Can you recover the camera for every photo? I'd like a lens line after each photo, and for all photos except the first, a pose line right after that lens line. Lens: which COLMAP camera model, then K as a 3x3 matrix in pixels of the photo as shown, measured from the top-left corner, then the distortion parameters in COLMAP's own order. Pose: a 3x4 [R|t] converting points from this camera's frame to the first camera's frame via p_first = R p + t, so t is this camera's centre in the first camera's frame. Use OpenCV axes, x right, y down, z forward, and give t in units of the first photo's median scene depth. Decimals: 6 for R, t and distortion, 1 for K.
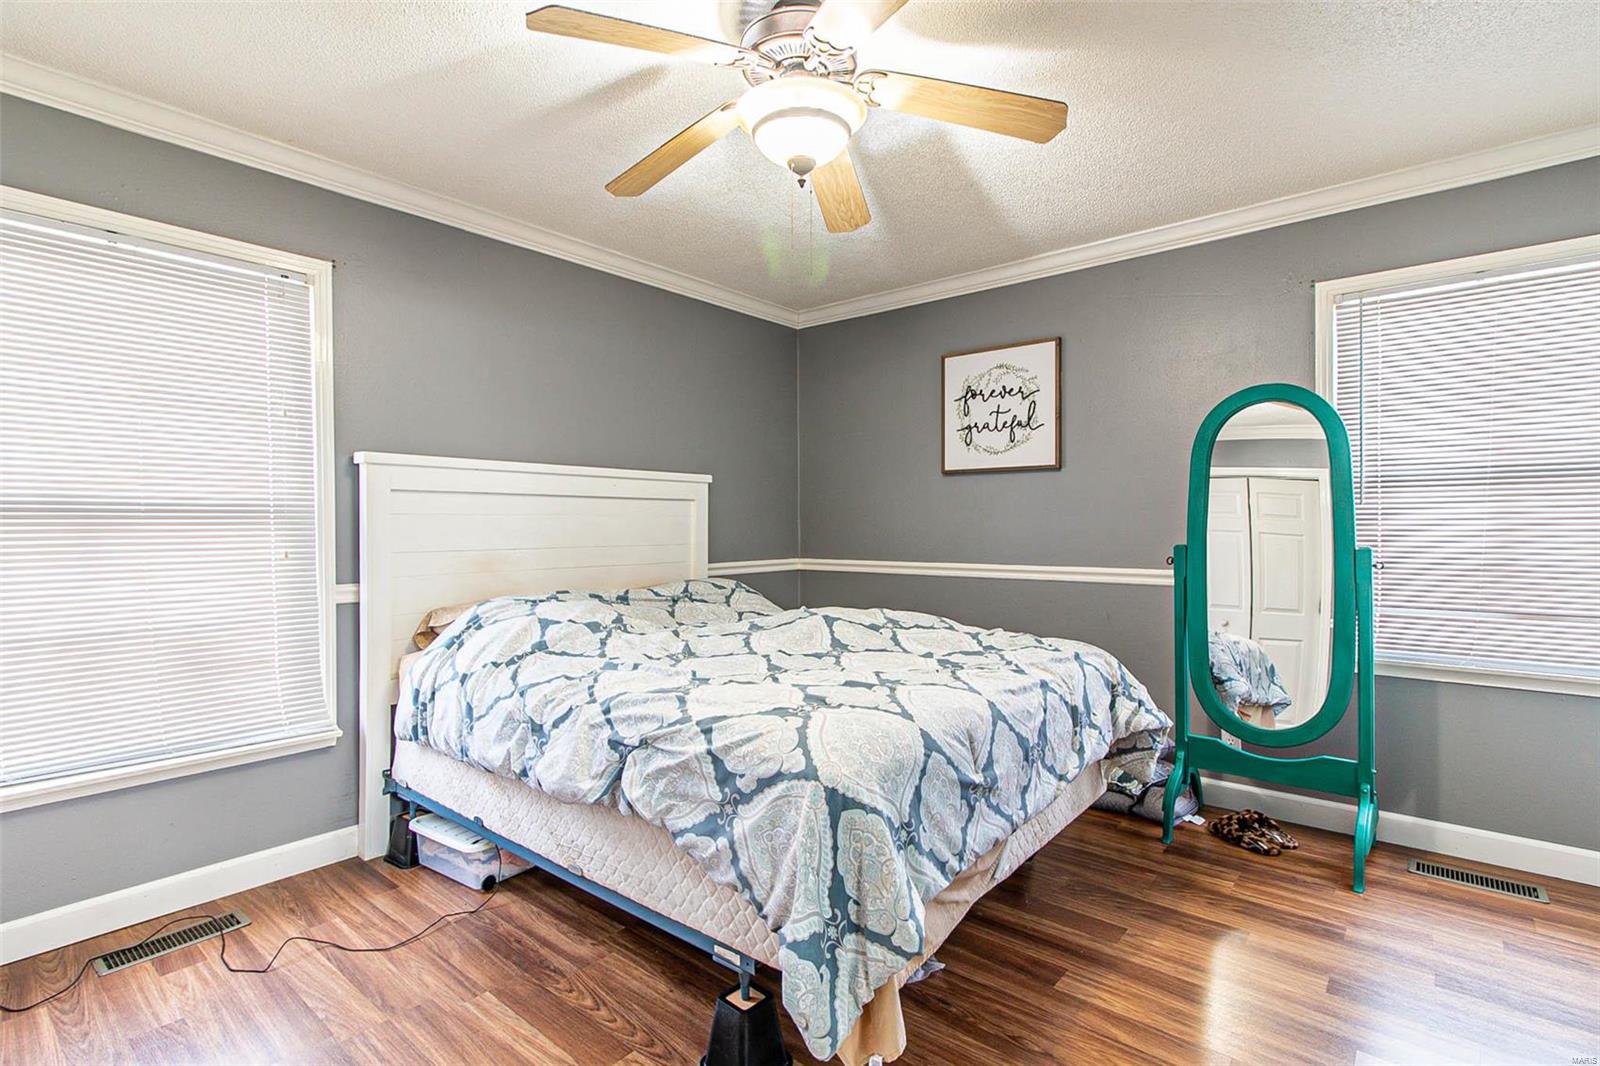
lens RADIAL K [[729.3, 0, 790.2], [0, 729.3, 534.0], [0, 0, 1]] dist [0.003607, 0.000219]
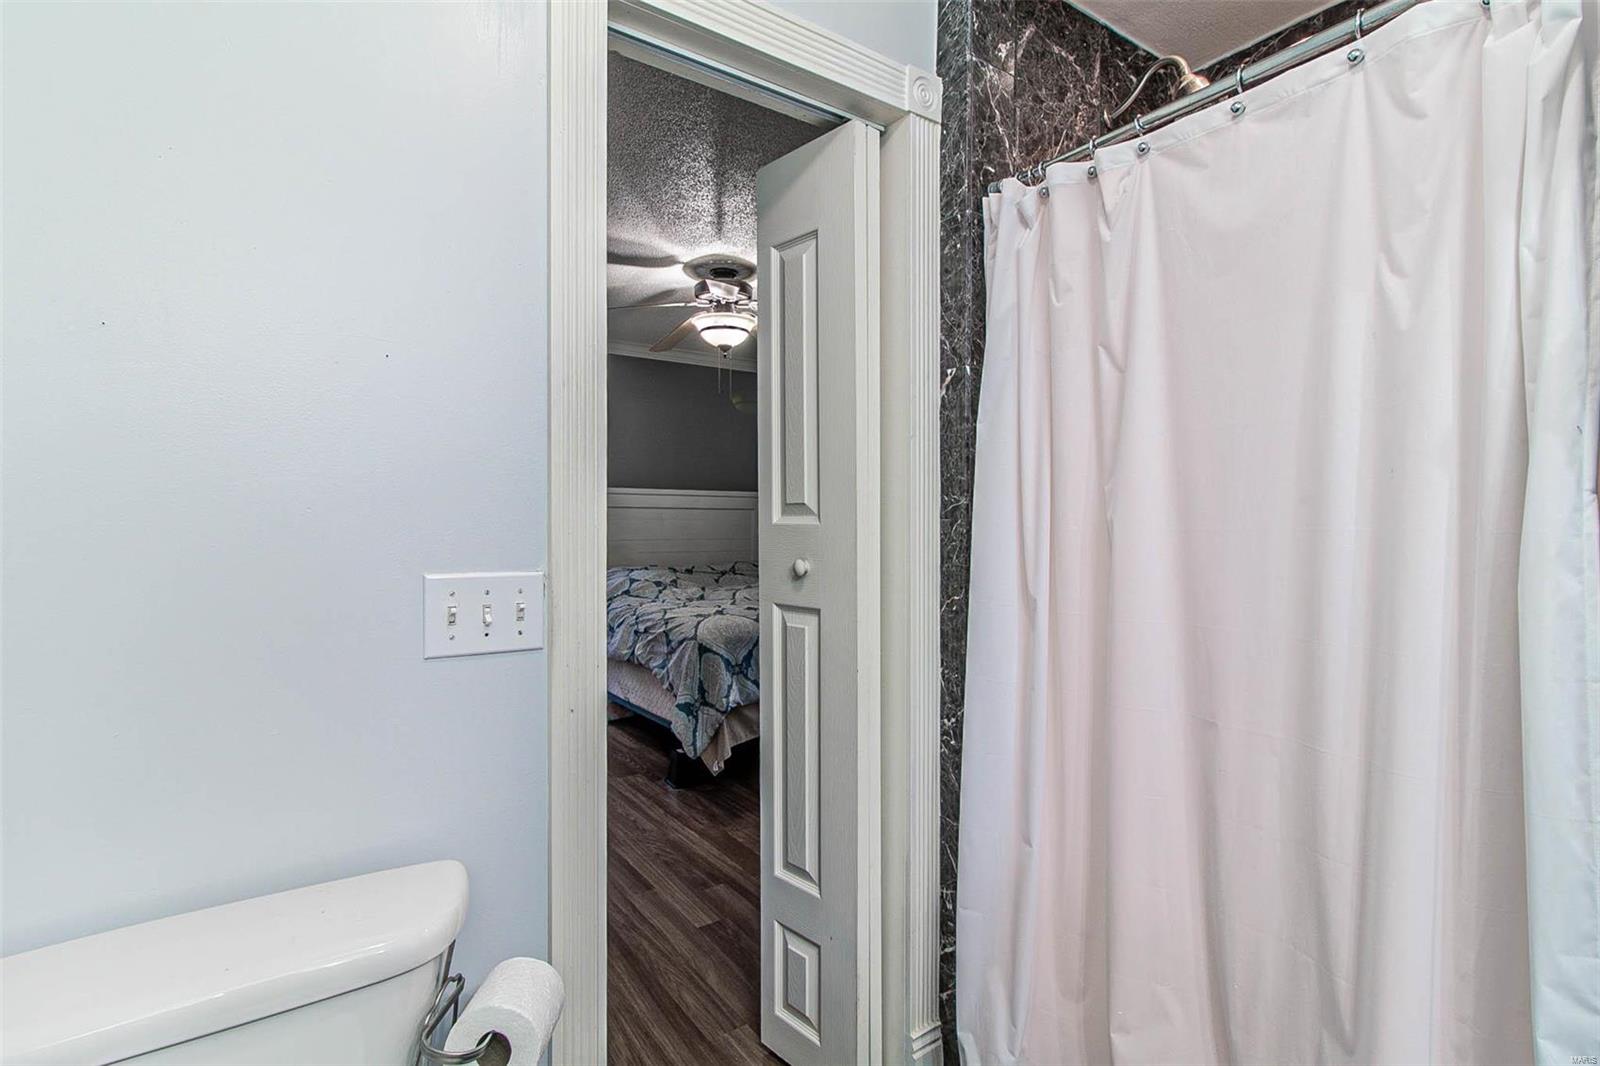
lens RADIAL K [[762.1, 0, 803.7], [0, 762.1, 526.1], [0, 0, 1]] dist [0.002262, 0.000833]
pose [[0.963226, 0.006280, -0.268619, 0.915964], [-0.008361, 0.999943, -0.006604, -0.004291], [0.268563, 0.008607, 0.963224, -1.103962]]
